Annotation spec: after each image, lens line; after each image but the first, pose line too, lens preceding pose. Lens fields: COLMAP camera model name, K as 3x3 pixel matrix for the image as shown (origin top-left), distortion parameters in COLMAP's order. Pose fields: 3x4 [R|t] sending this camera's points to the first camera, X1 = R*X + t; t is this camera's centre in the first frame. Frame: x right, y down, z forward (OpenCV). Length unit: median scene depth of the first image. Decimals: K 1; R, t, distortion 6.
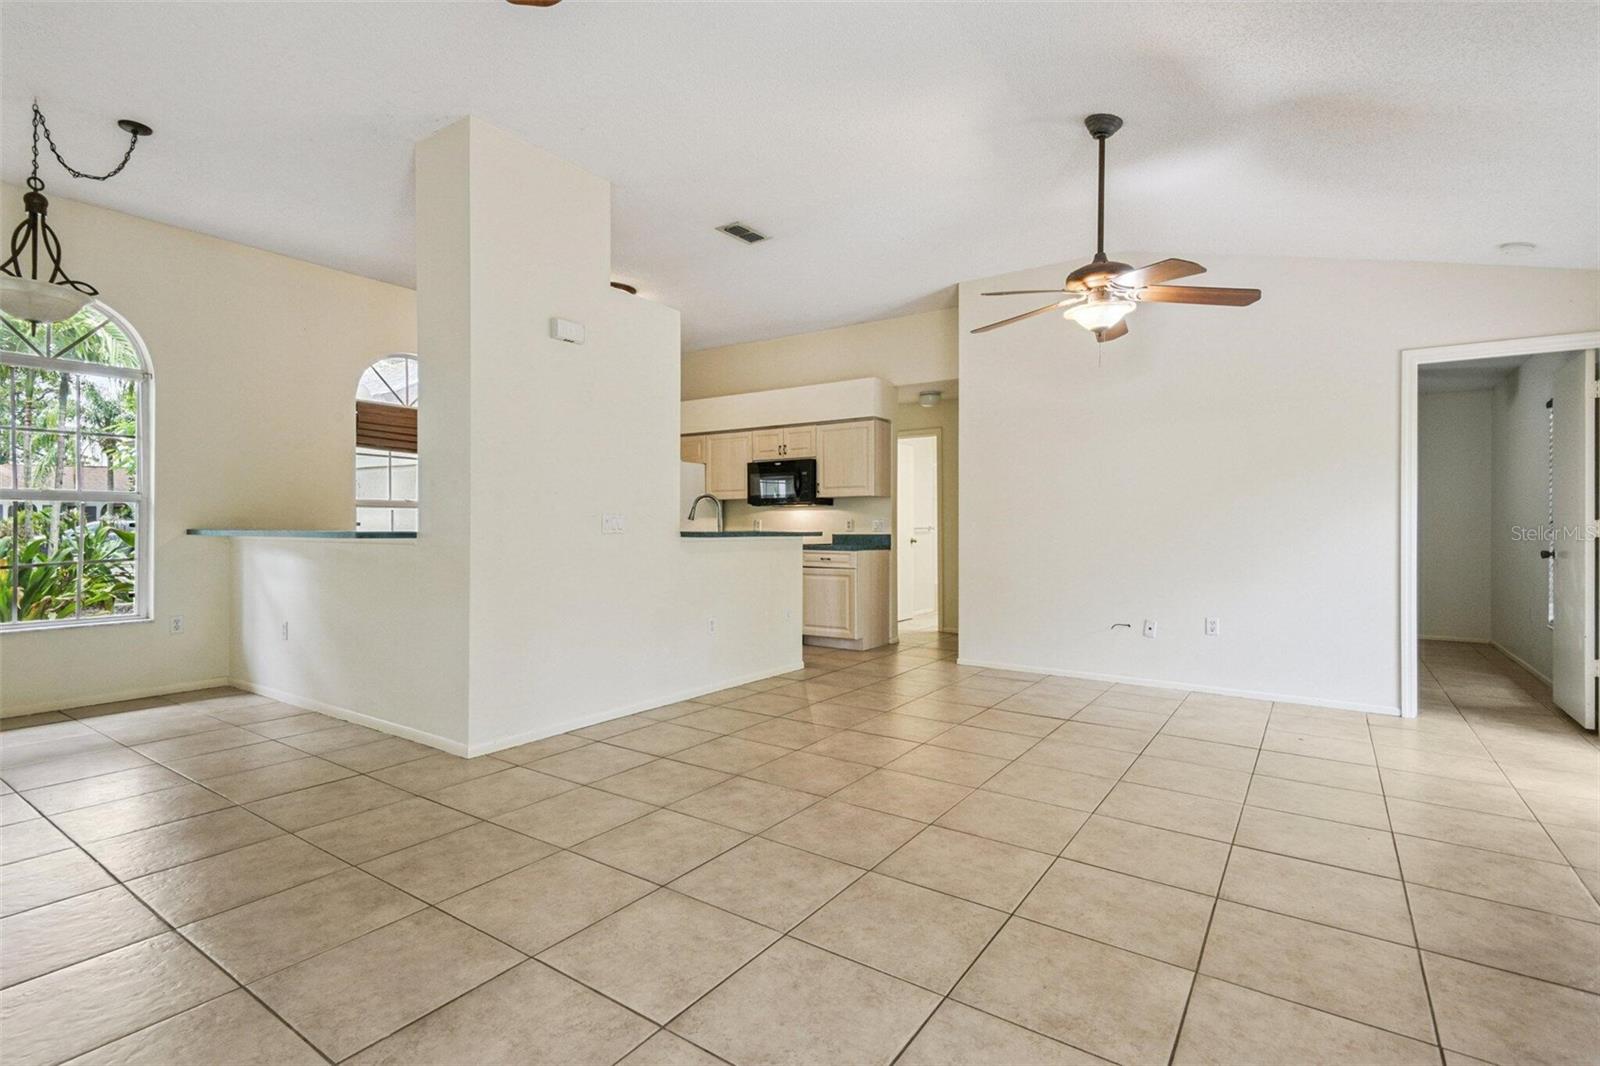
lens RADIAL K [[750.3, 0, 791.8], [0, 750.3, 536.3], [0, 0, 1]] dist [0.011846, -0.003481]
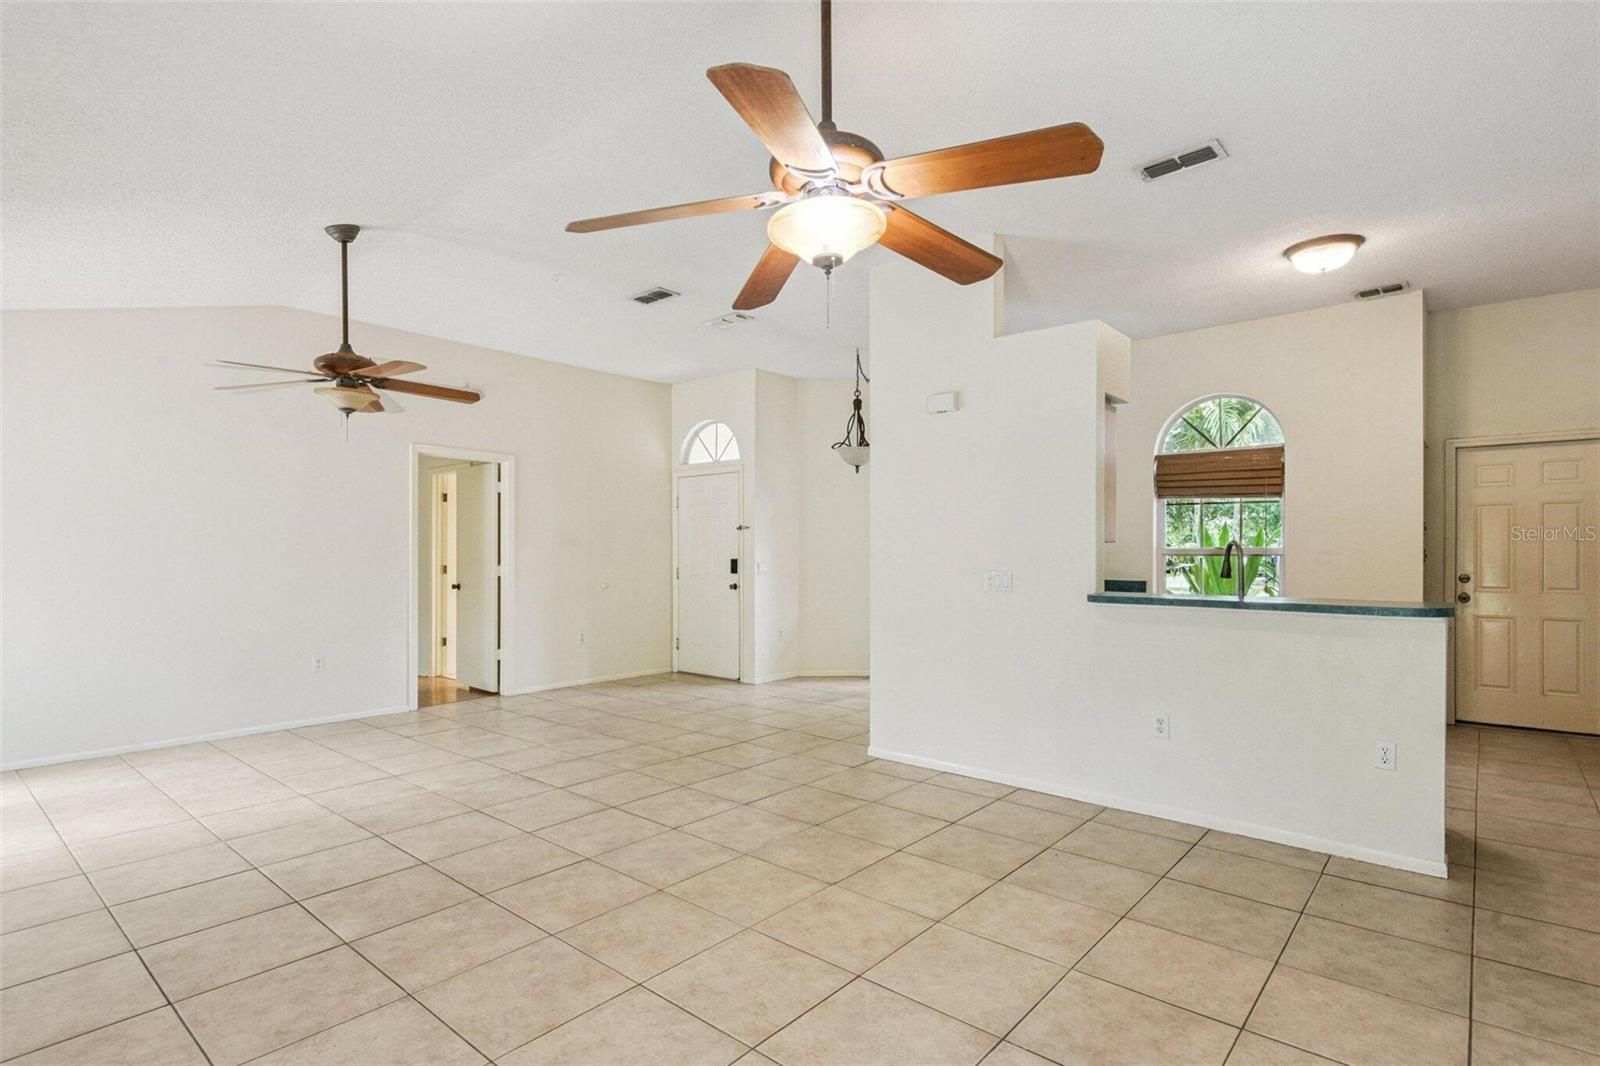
lens RADIAL K [[786.9, 0, 792.9], [0, 786.9, 548.2], [0, 0, 1]] dist [0.018366, -0.004620]
pose [[-0.095779, -0.004538, -0.995392, 1.001040], [-0.014160, 0.999895, -0.003196, -0.066032], [0.995302, 0.013788, -0.095833, 1.029016]]
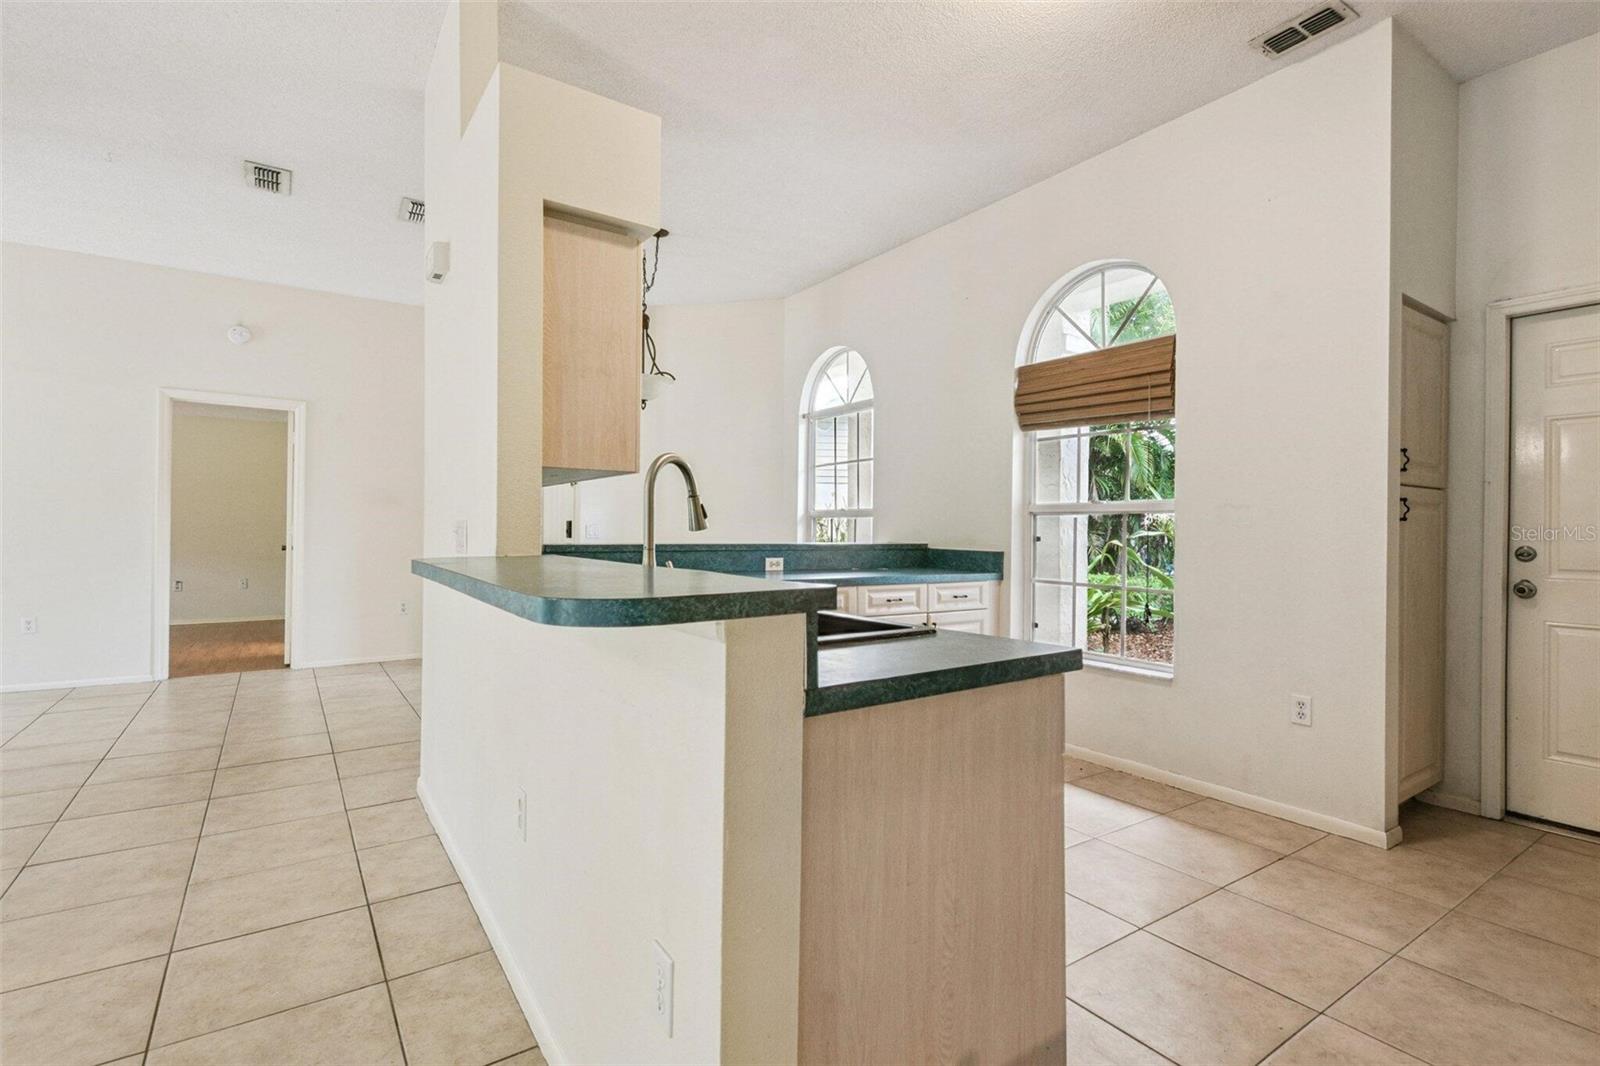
lens RADIAL K [[750.3, 0, 800.1], [0, 750.3, 525.5], [0, 0, 1]] dist [0.011846, -0.003481]
pose [[-0.337637, -0.012913, -0.941188, 0.291230], [-0.024217, 0.999694, -0.005028, -0.035609], [0.940965, 0.021095, -0.337846, 1.798819]]
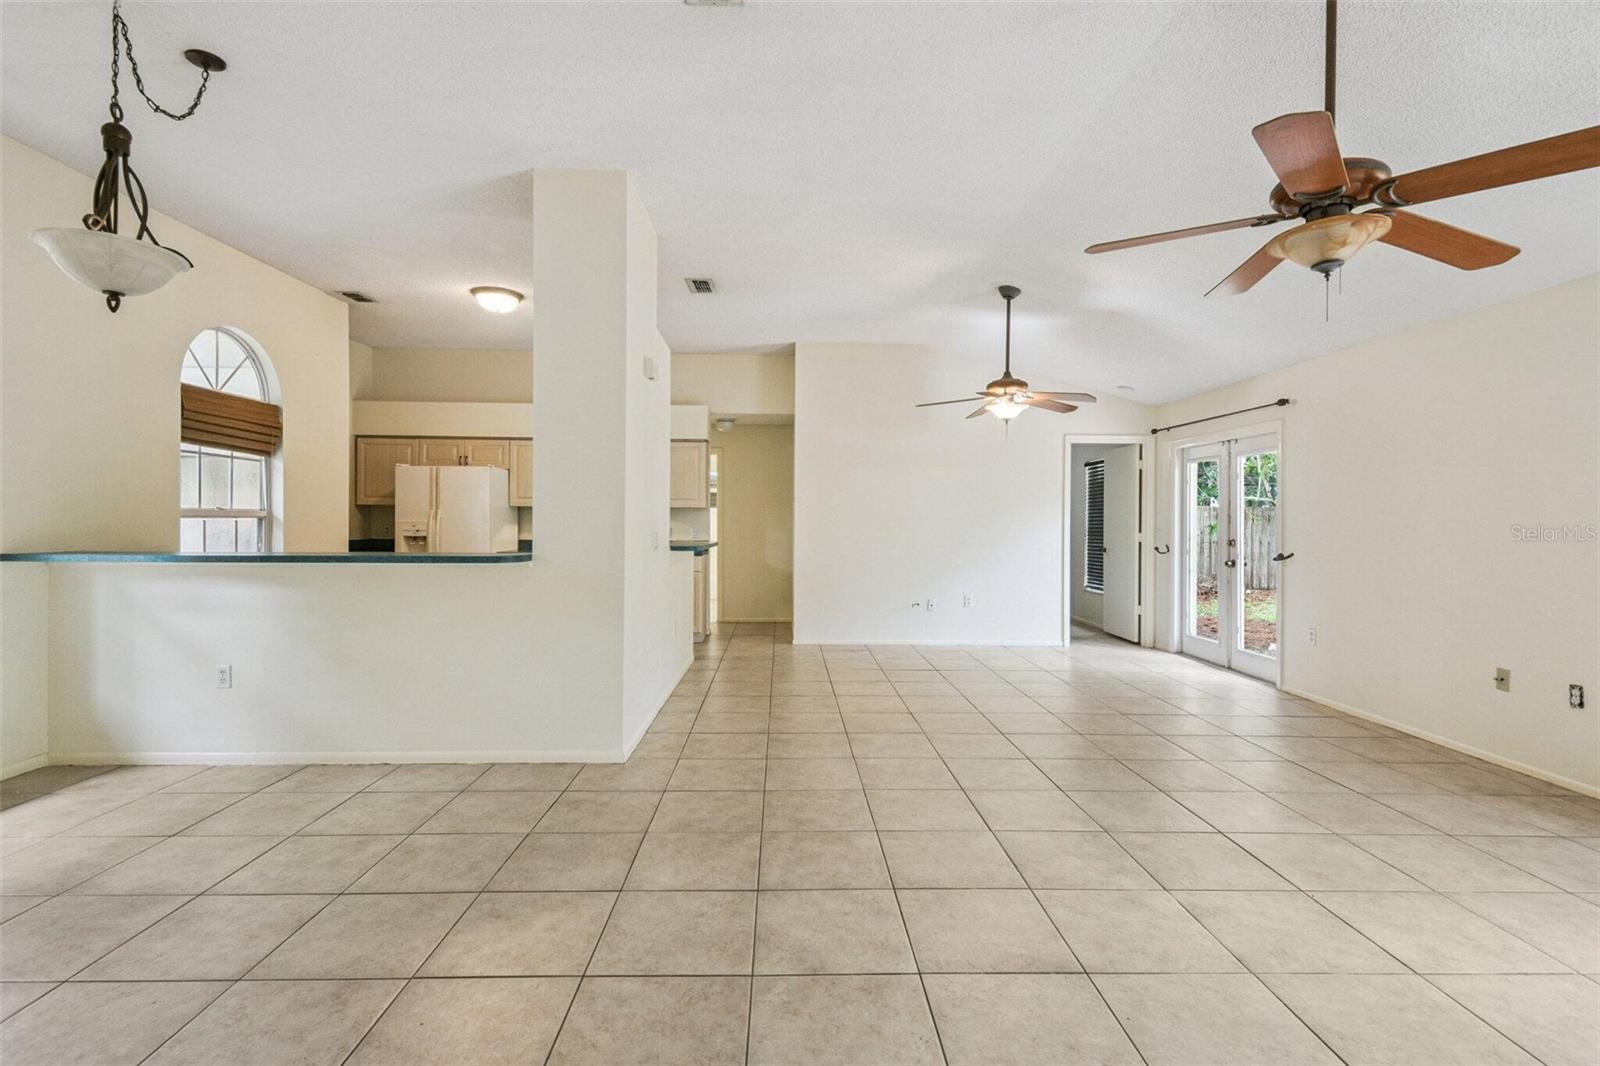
lens RADIAL K [[750.3, 0, 792.3], [0, 750.3, 534.1], [0, 0, 1]] dist [0.011846, -0.003481]
pose [[0.804325, -0.008346, 0.594131, -0.903301], [0.004302, 0.999957, 0.008222, -0.044652], [-0.594174, -0.004058, 0.804326, -0.015373]]
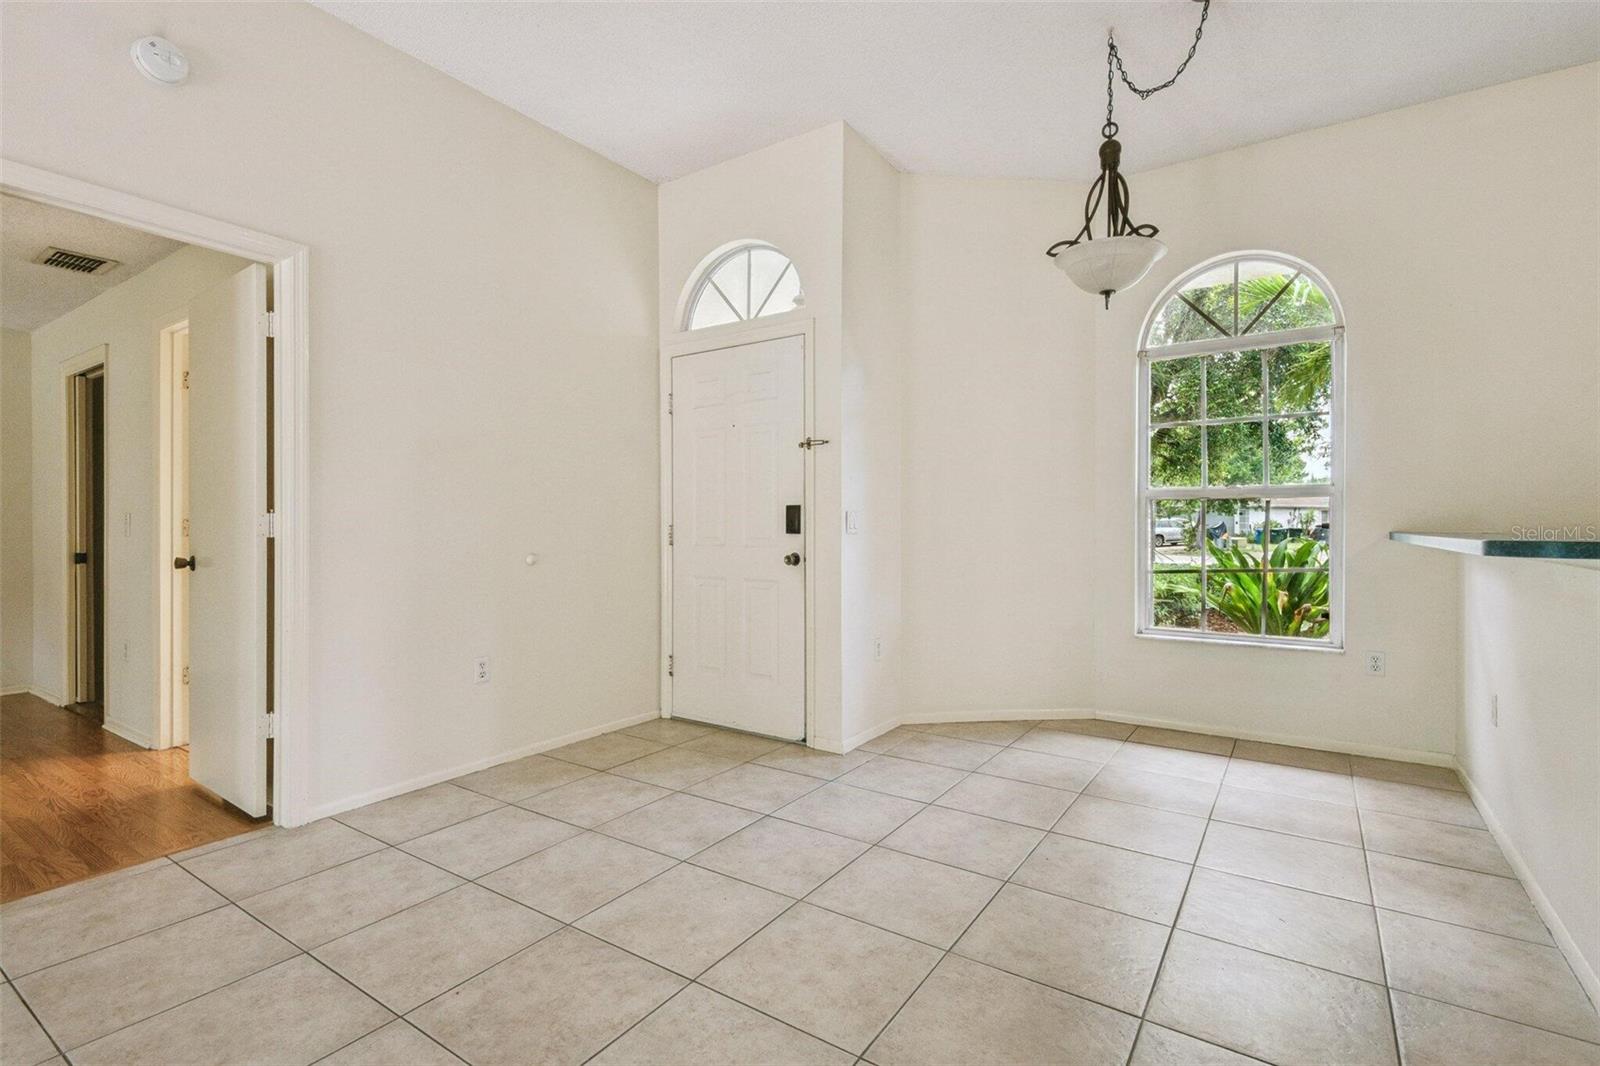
lens RADIAL K [[750.3, 0, 797.7], [0, 750.3, 523.7], [0, 0, 1]] dist [0.011846, -0.003481]
pose [[0.014074, -0.002944, -0.999897, -0.143636], [-0.013155, 0.999909, -0.003130, -0.009414], [0.999814, 0.013198, 0.014034, 0.632930]]
